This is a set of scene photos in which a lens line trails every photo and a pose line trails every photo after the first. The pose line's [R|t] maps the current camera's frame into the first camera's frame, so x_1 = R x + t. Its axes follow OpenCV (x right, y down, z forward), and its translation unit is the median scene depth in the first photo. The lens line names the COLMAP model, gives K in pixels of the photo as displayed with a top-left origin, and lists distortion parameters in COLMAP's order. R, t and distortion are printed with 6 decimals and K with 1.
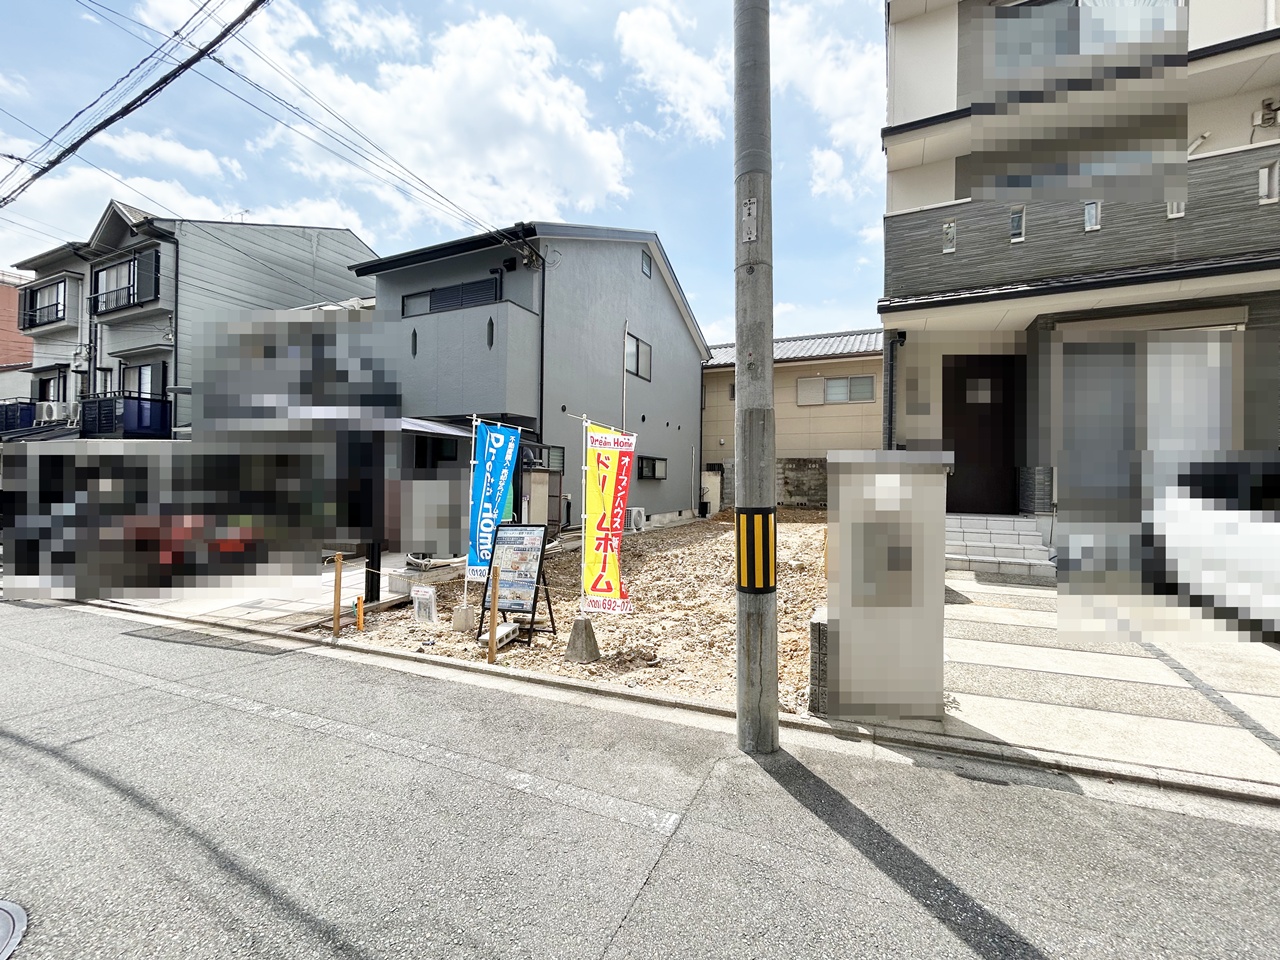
lens RADIAL K [[515.6, 0, 638.7], [0, 515.6, 479.1], [0, 0, 1]] dist [-0.000283, 0.000223]
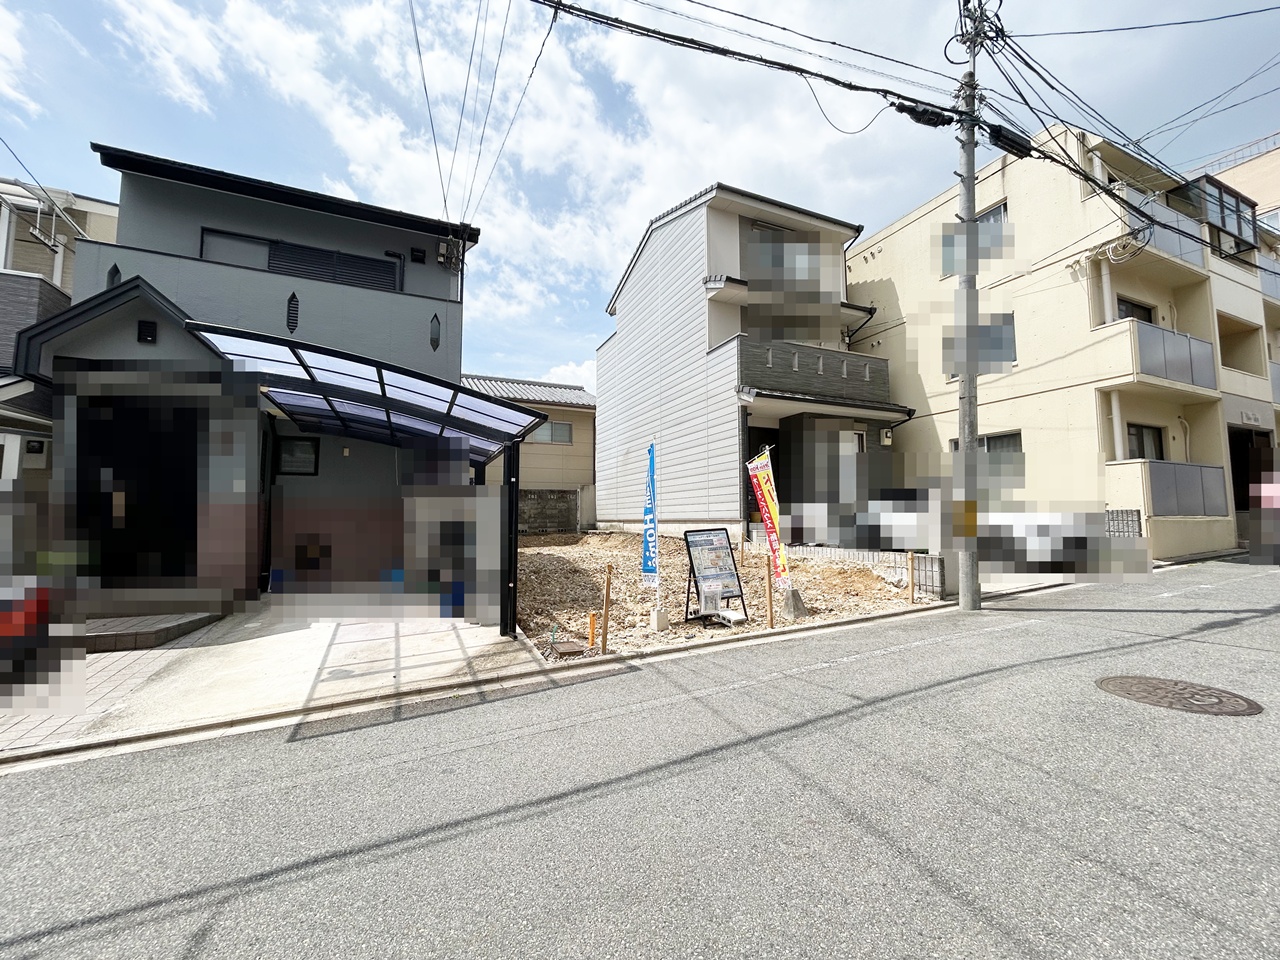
lens RADIAL K [[515.6, 0, 640.8], [0, 515.6, 478.1], [0, 0, 1]] dist [-0.000283, 0.000223]
pose [[0.650501, 0.044691, 0.758189, -0.651806], [0.011254, 0.997591, -0.068458, 0.025180], [-0.759422, 0.053064, 0.648431, 0.166732]]
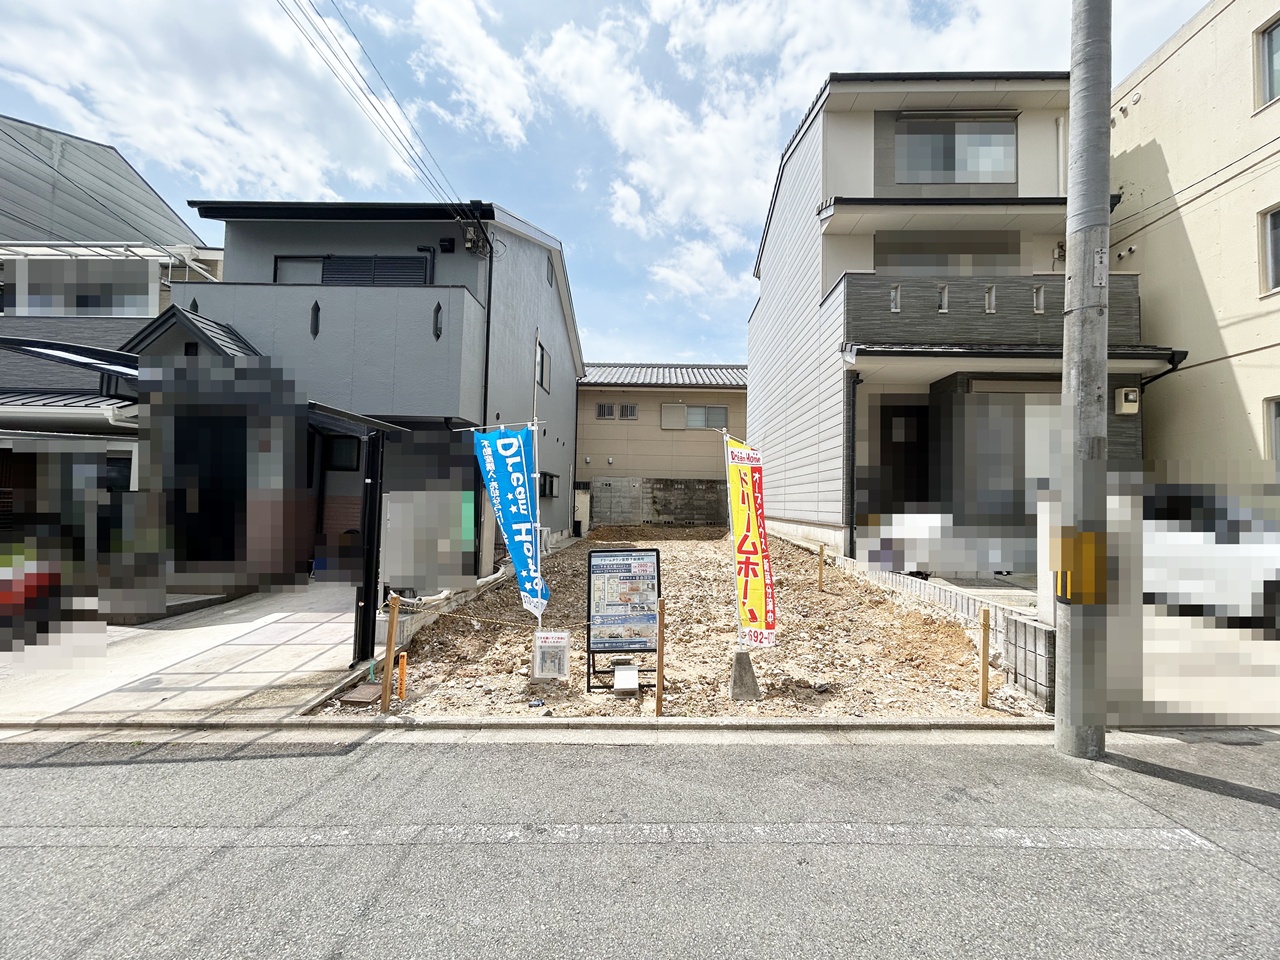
lens RADIAL K [[515.6, 0, 639.9], [0, 515.6, 479.1], [0, 0, 1]] dist [-0.000283, 0.000223]
pose [[0.918561, 0.025270, 0.394471, -0.284027], [-0.011228, 0.999220, -0.037865, 0.001373], [-0.395120, 0.030353, 0.918128, 0.098624]]
